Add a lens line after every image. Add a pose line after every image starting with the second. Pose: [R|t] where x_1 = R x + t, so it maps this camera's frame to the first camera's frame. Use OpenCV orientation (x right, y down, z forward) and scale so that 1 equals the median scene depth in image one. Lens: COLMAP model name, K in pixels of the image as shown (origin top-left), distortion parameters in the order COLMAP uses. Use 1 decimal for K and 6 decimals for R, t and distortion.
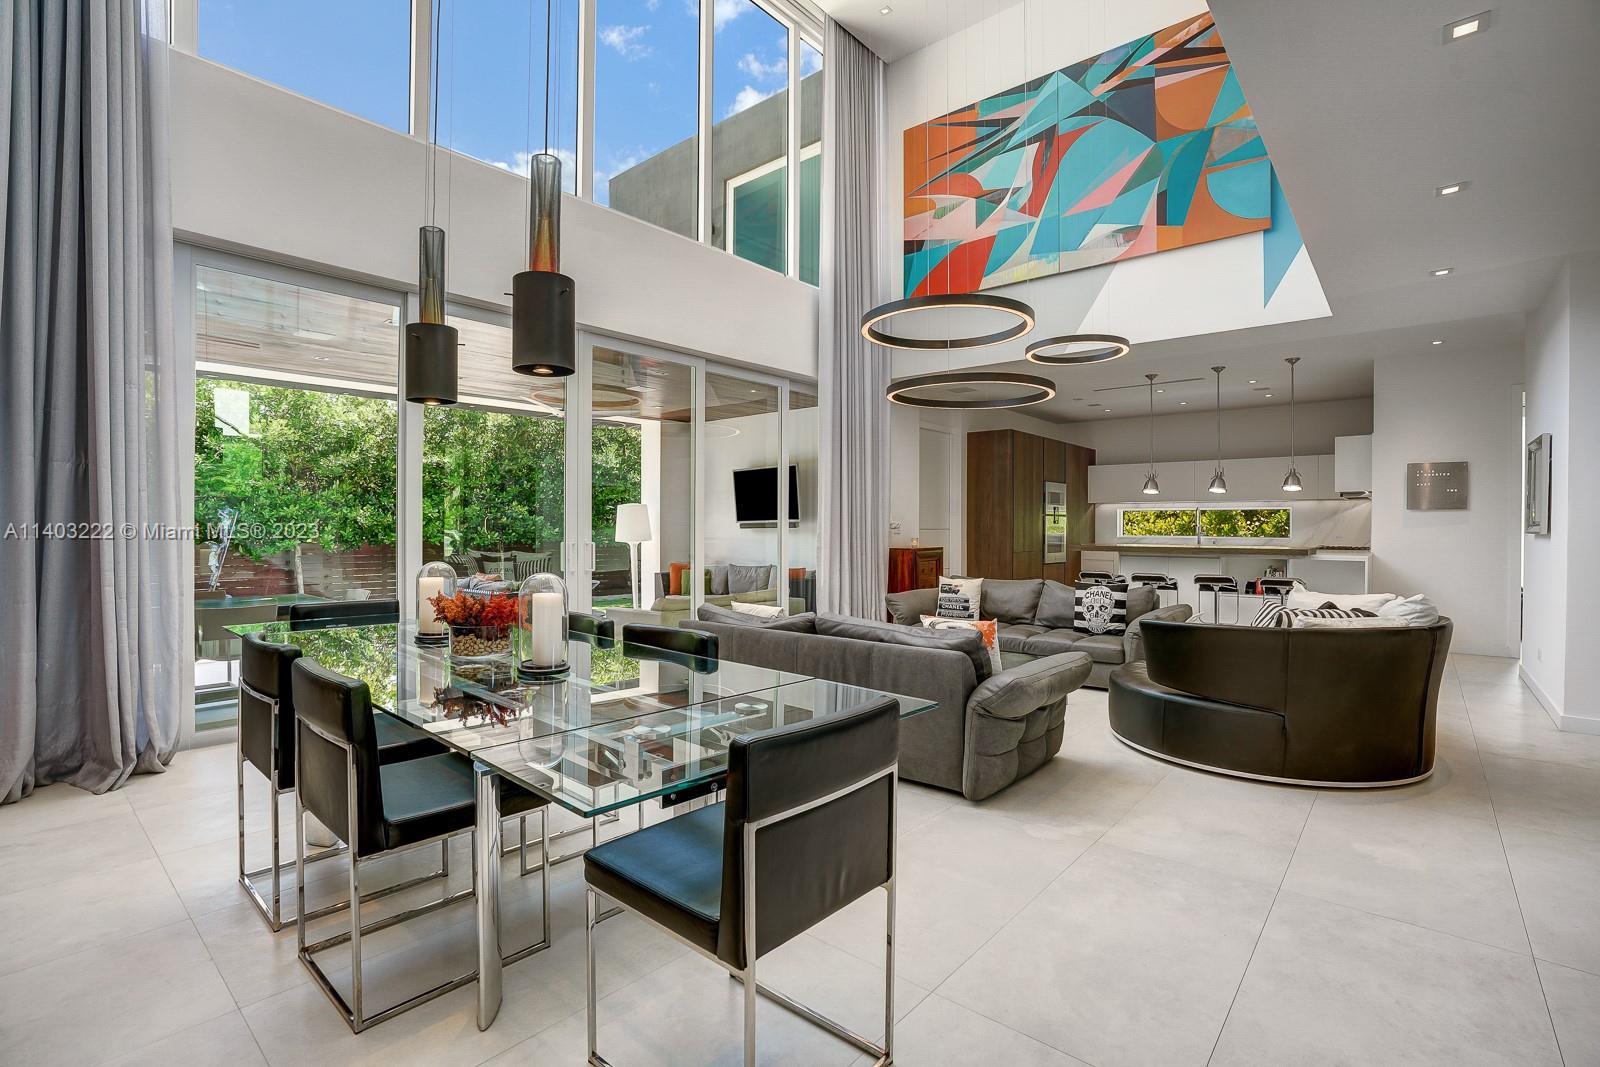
lens RADIAL K [[748.7, 0, 803.4], [0, 748.7, 532.4], [0, 0, 1]] dist [-0.047616, 0.001497]
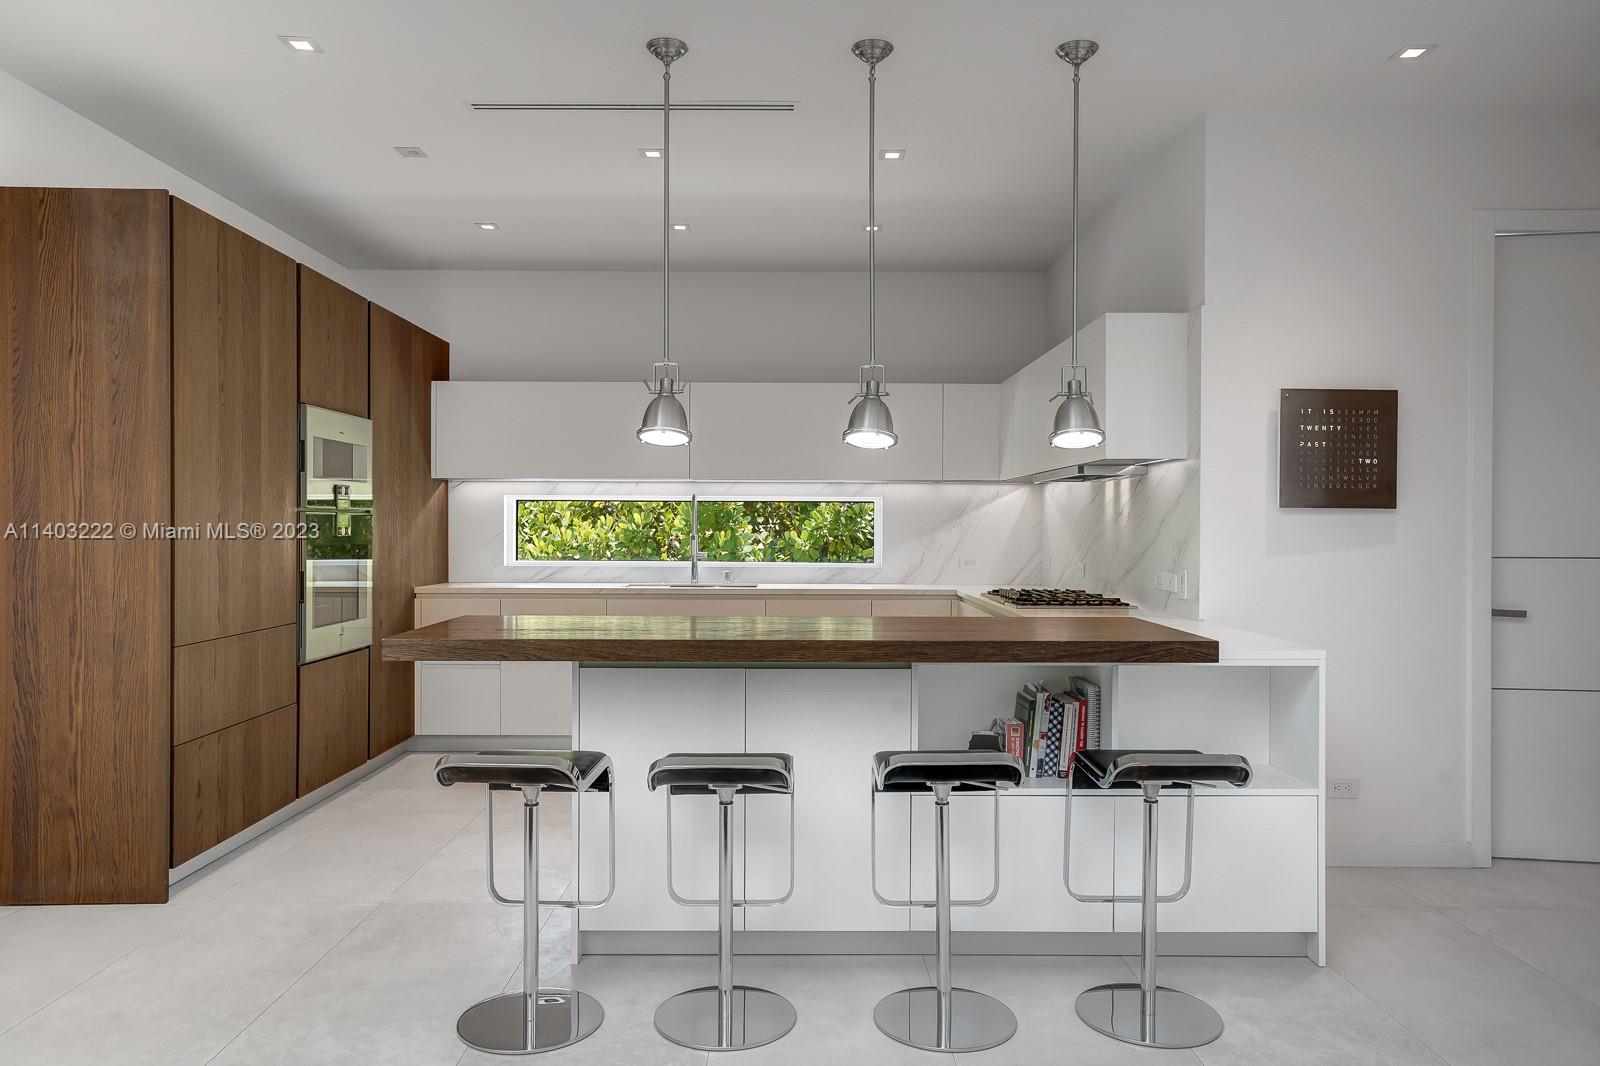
lens RADIAL K [[1096.1, 0, 791.9], [0, 1096.1, 526.6], [0, 0, 1]] dist [0.039011, -0.001808]
pose [[0.761566, -0.001629, 0.648085, 0.234358], [0.003915, 0.999990, -0.002087, -0.019381], [-0.648076, 0.004127, 0.761565, 0.669502]]
